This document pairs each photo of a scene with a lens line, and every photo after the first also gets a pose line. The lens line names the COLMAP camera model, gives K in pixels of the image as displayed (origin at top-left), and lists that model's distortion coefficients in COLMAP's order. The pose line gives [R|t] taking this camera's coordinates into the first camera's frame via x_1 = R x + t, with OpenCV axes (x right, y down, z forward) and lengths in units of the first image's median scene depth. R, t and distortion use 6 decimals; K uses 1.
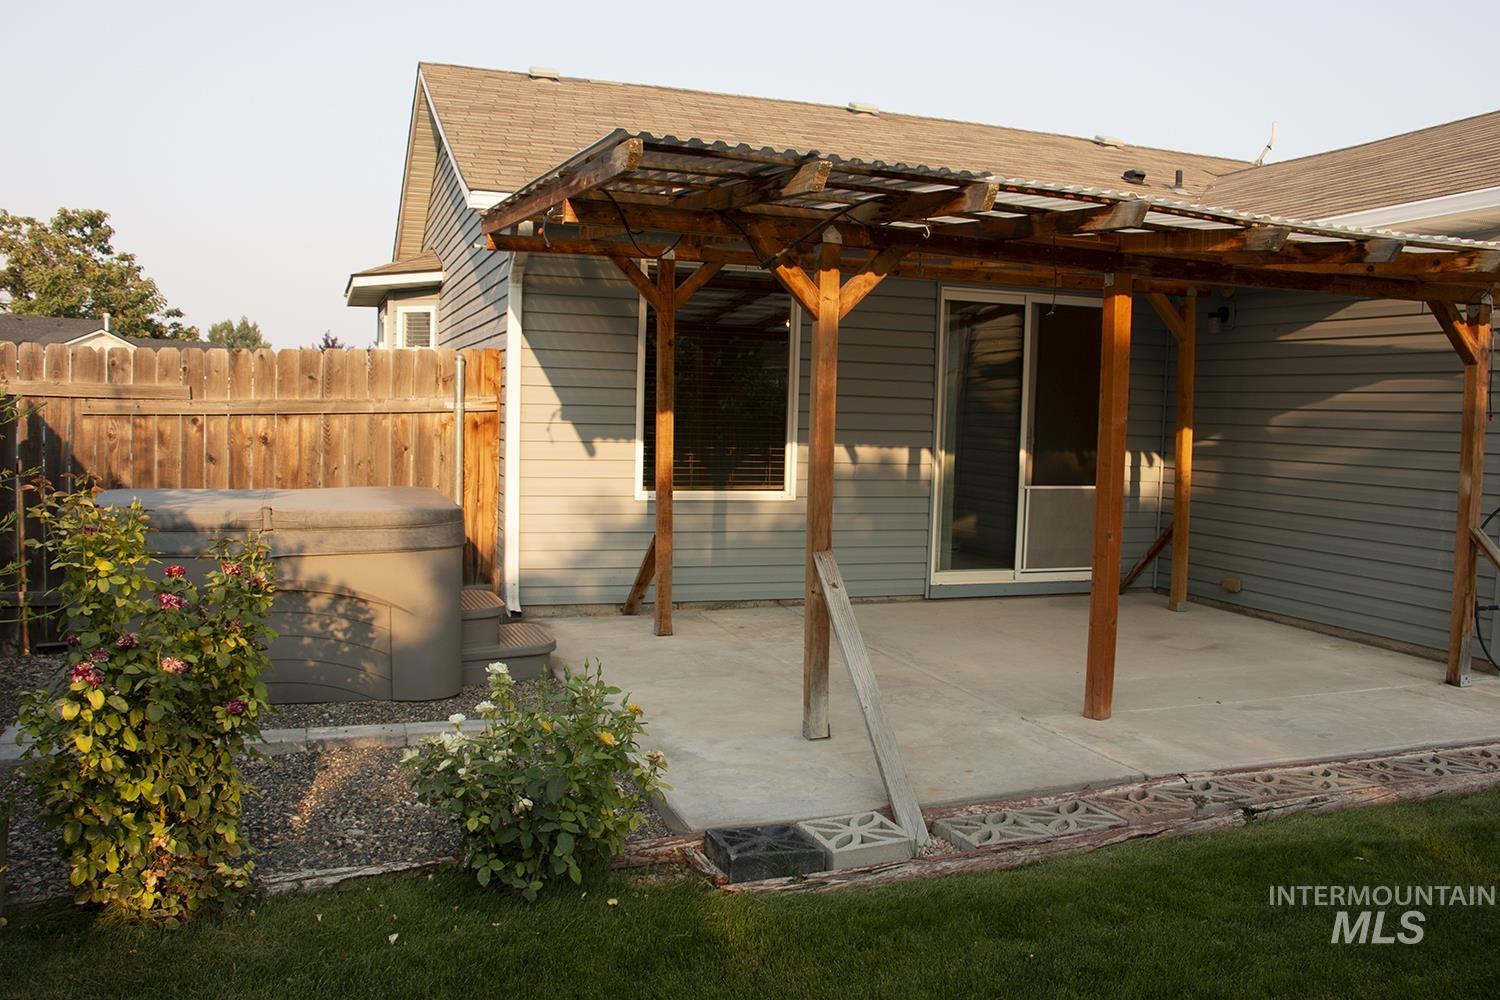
lens RADIAL K [[1287.5, 0, 750.0], [0, 1287.5, 500.0], [0, 0, 1]] dist [-0.199655, 0.165252]
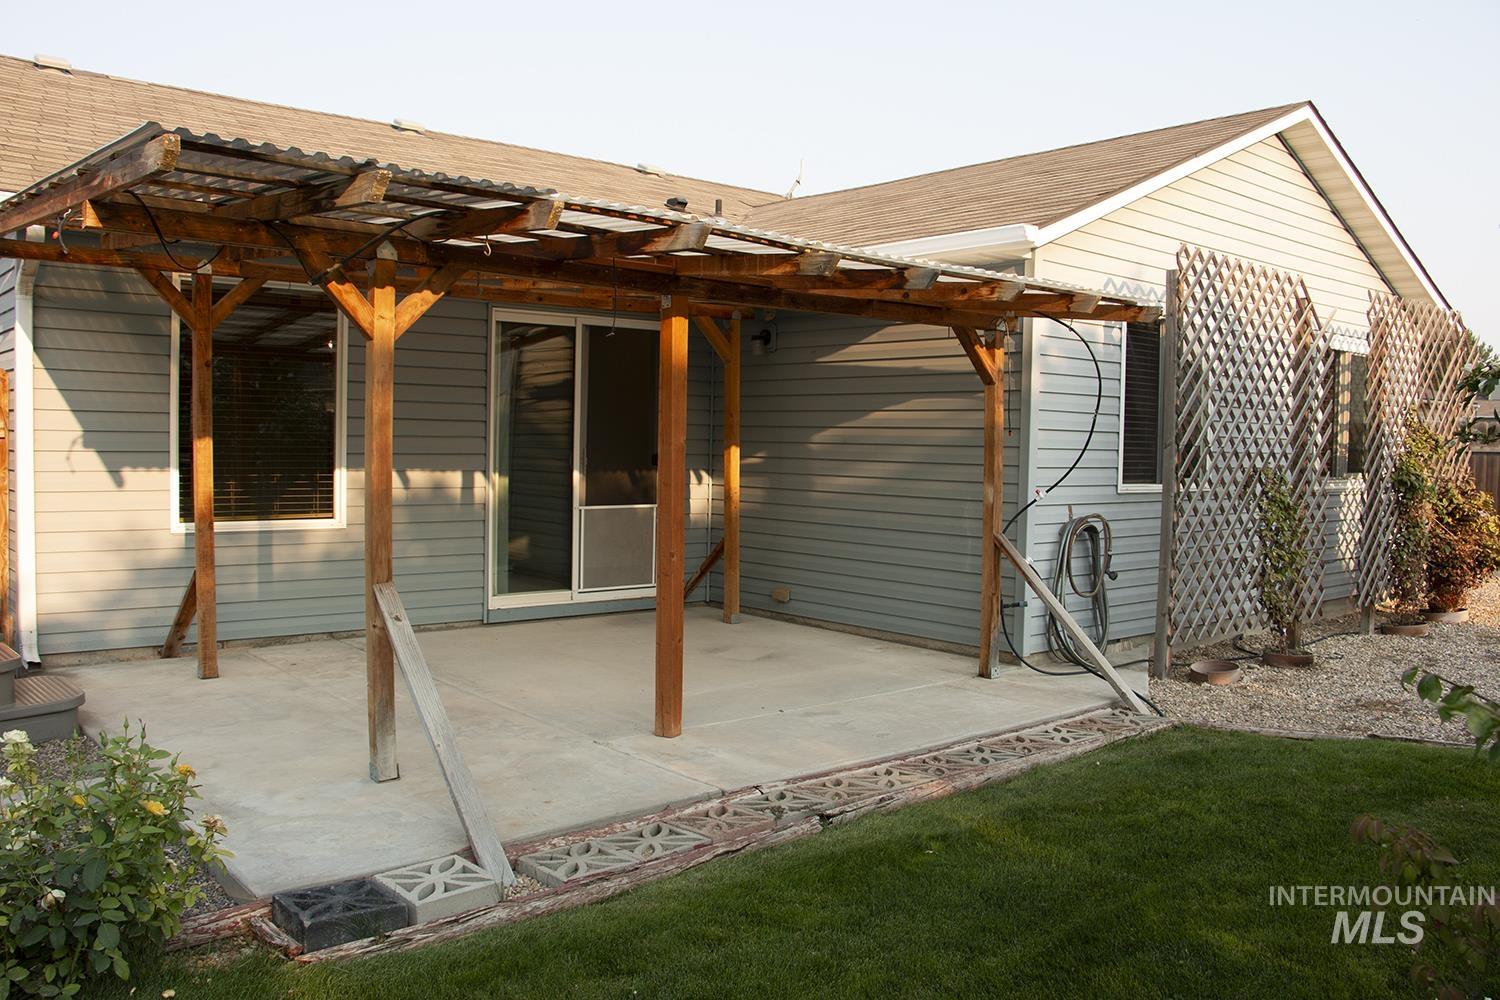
lens RADIAL K [[1230.6, 0, 750.0], [0, 1230.6, 500.0], [0, 0, 1]] dist [-0.187243, 0.156145]
pose [[0.931097, -0.025488, 0.363879, -0.014071], [0.030239, 0.999516, -0.007366, -0.006215], [-0.363515, 0.017862, 0.931417, 0.063439]]
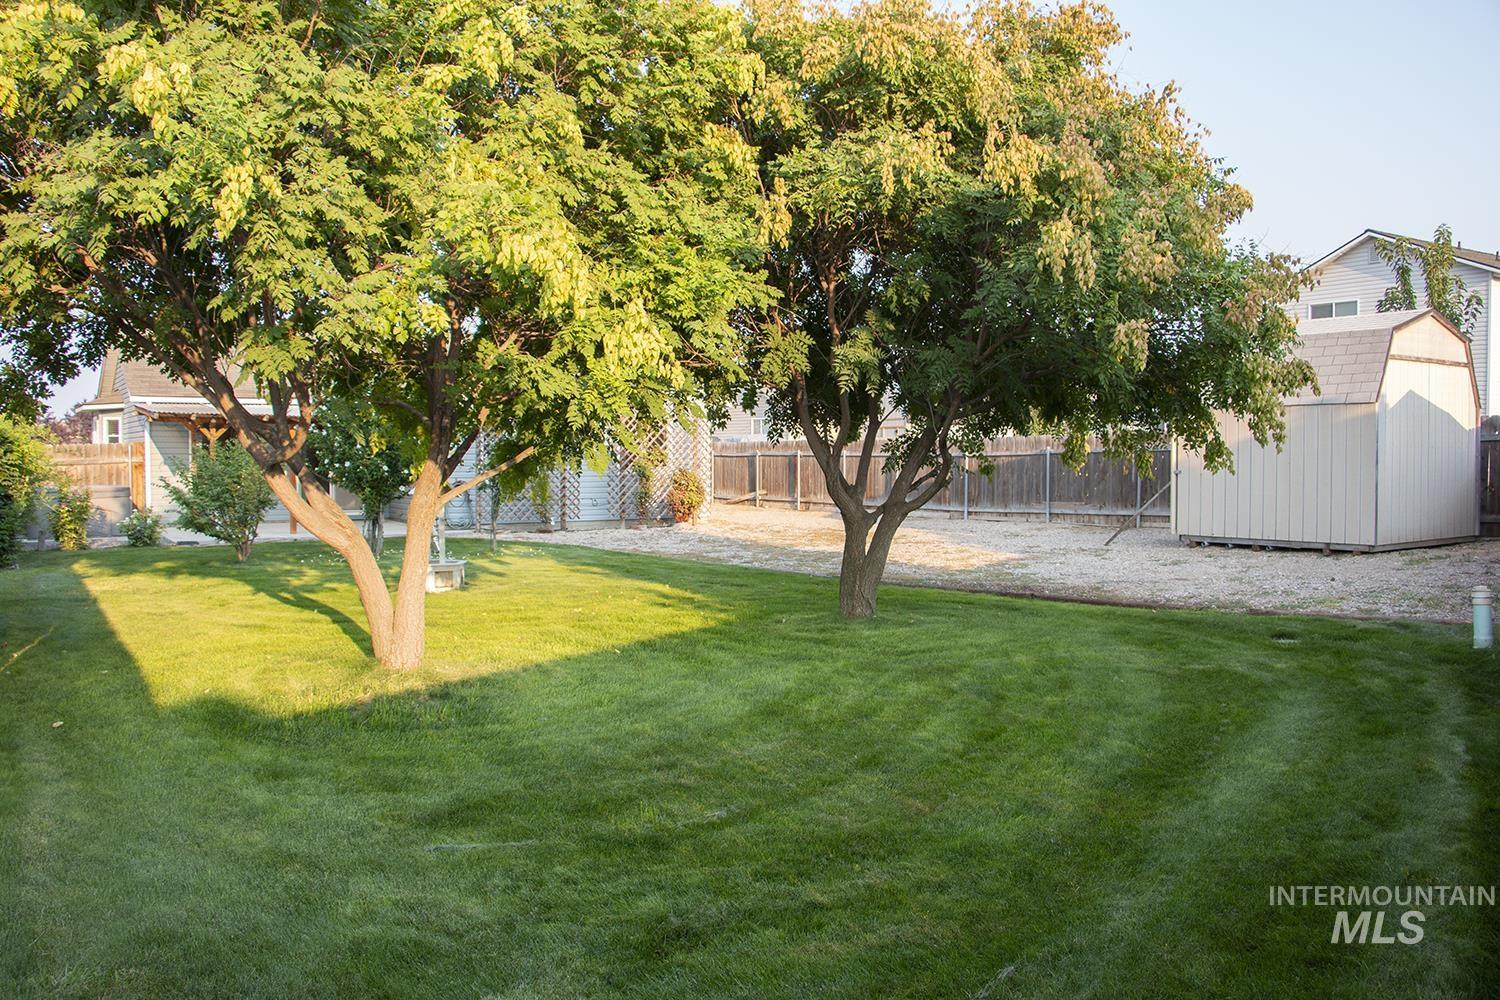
lens RADIAL K [[1287.5, 0, 750.0], [0, 1287.5, 500.0], [0, 0, 1]] dist [-0.199655, 0.165252]
pose [[0.973007, -0.017352, 0.230121, 0.681898], [0.027300, 0.998822, -0.040116, 0.229786], [-0.229154, 0.045315, 0.972335, -2.835220]]
